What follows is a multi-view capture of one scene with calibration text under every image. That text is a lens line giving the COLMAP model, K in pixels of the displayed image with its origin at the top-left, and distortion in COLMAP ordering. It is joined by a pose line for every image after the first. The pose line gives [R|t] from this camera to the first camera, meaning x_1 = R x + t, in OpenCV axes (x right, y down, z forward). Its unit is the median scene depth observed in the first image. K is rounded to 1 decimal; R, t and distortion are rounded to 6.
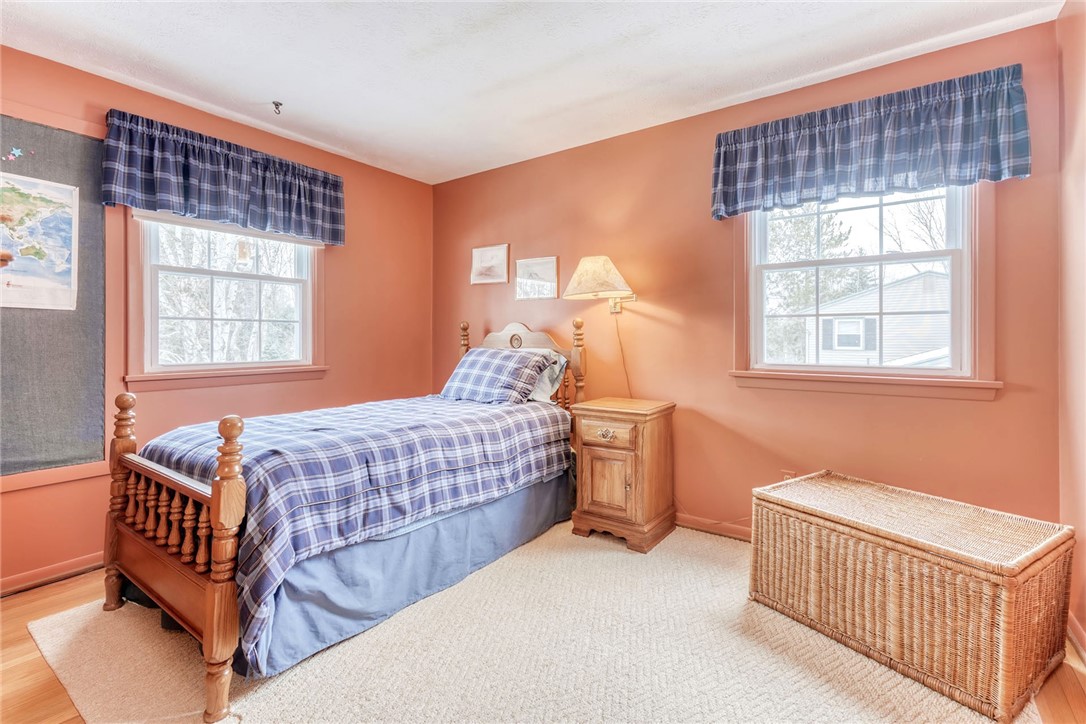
lens RADIAL K [[500.4, 0, 536.0], [0, 500.4, 359.8], [0, 0, 1]] dist [0.000683, 0.001226]
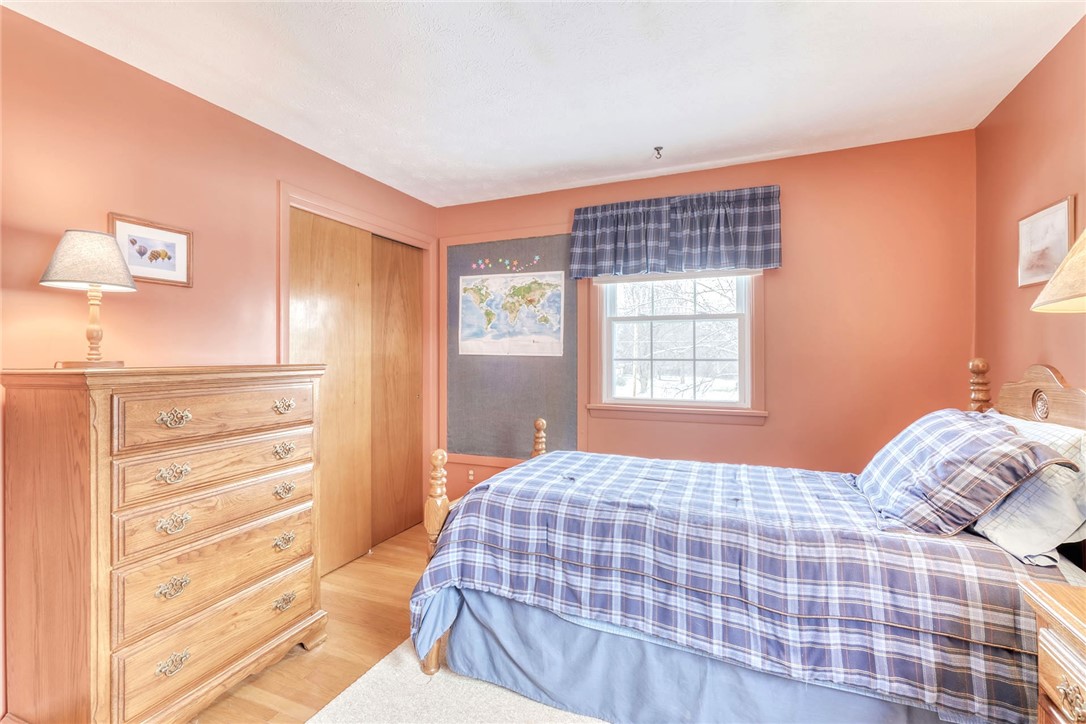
lens RADIAL K [[500.4, 0, 536.0], [0, 500.4, 359.8], [0, 0, 1]] dist [0.000683, 0.001226]
pose [[0.202766, 0.009405, -0.979182, 0.447678], [-0.040122, 0.999194, 0.001289, -0.083020], [0.978405, 0.039026, 0.202980, 0.602604]]
